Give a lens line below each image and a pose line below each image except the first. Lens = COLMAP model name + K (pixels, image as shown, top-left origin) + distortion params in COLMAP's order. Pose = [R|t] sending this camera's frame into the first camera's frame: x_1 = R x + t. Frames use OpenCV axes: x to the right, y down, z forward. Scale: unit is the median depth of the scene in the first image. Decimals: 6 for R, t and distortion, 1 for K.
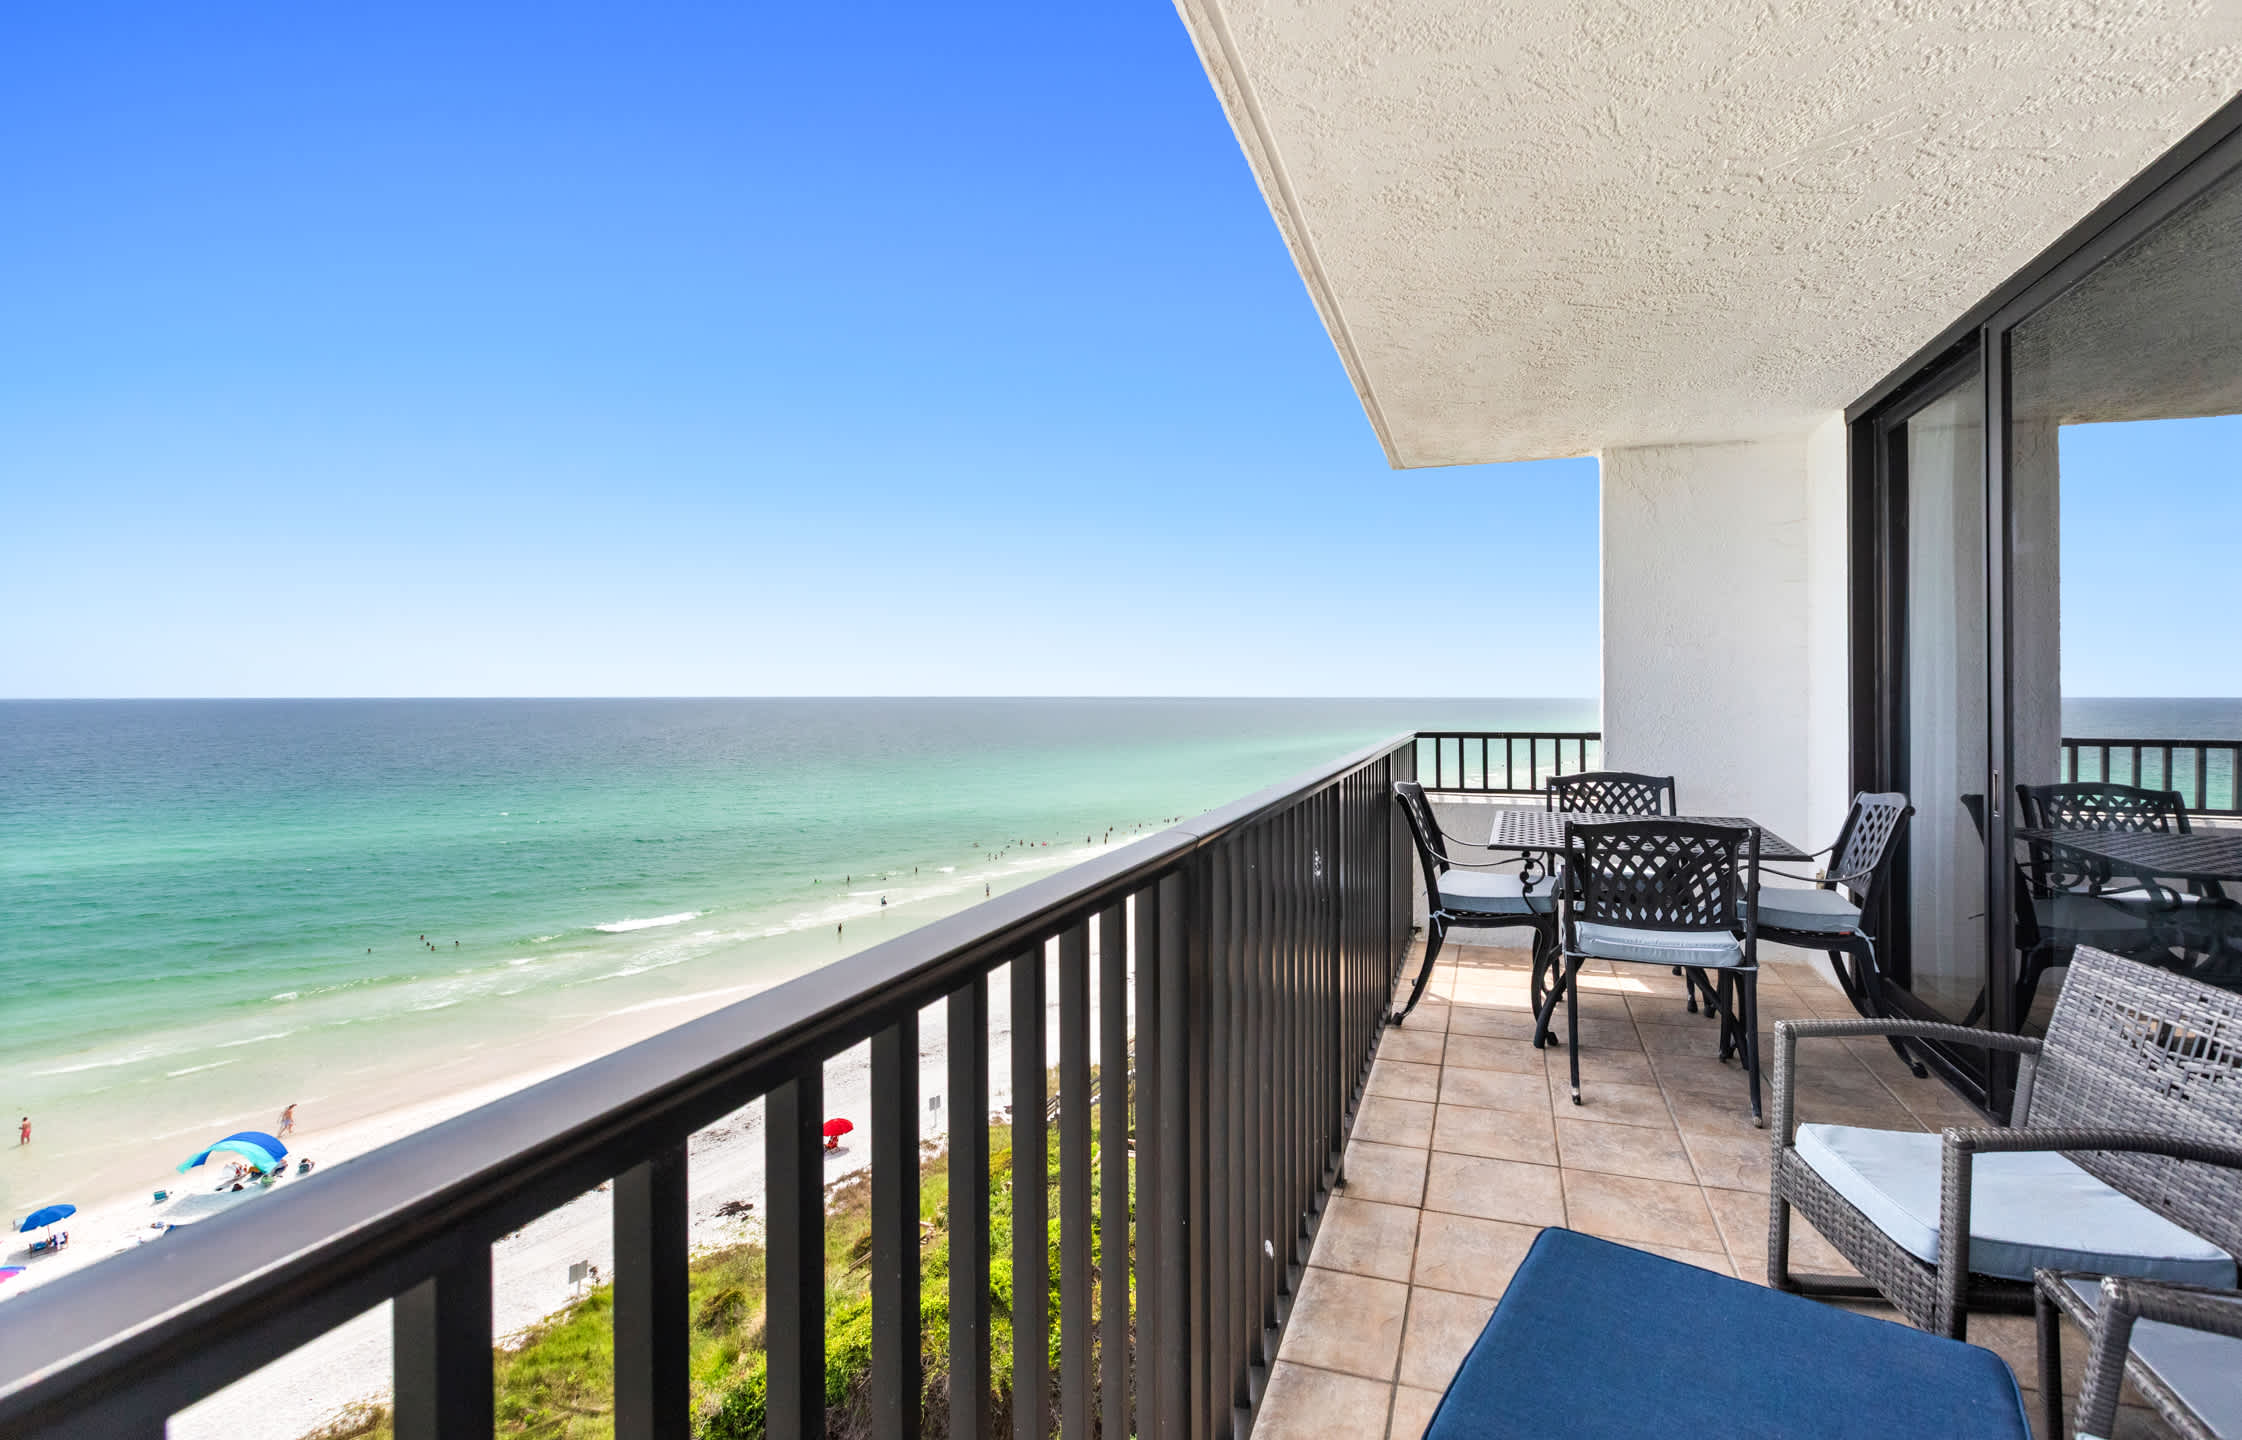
lens RADIAL K [[1027.5, 0, 1119.2], [0, 1027.5, 703.3], [0, 0, 1]] dist [0.008510, -0.003149]
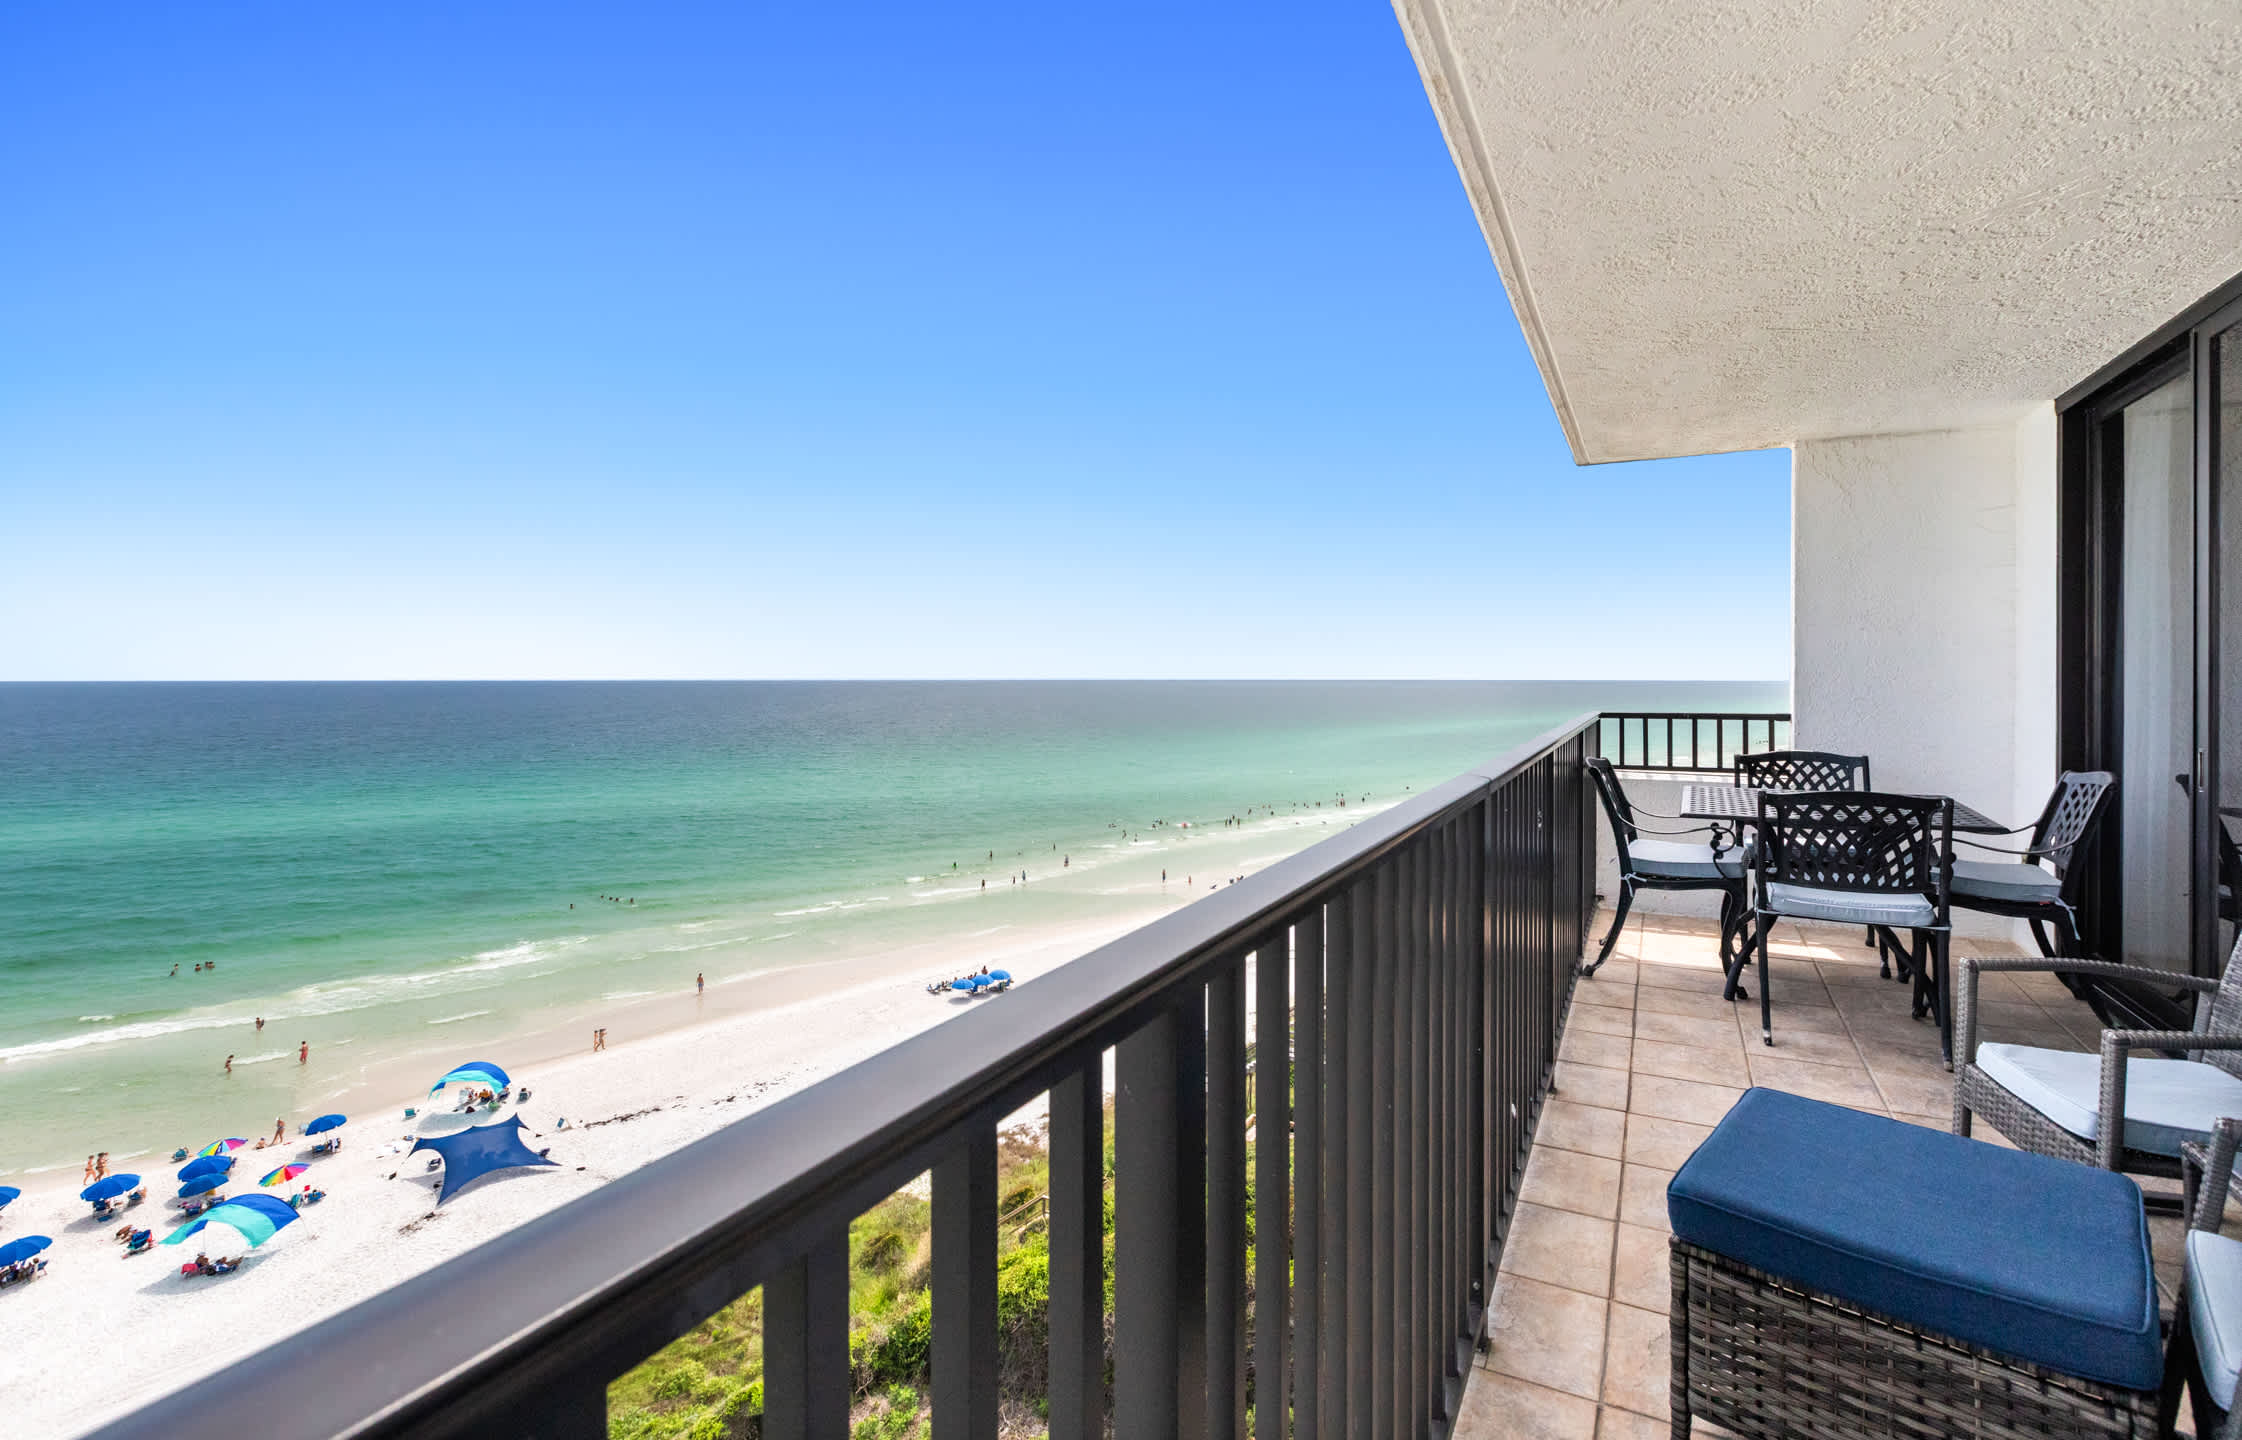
lens RADIAL K [[1027.5, 0, 1087.6], [0, 1027.5, 694.9], [0, 0, 1]] dist [0.008510, -0.003149]
pose [[0.987733, 0.002312, -0.156132, -0.094006], [-0.000774, 0.999951, 0.009909, -0.000238], [0.156147, -0.009667, 0.987686, -0.182523]]
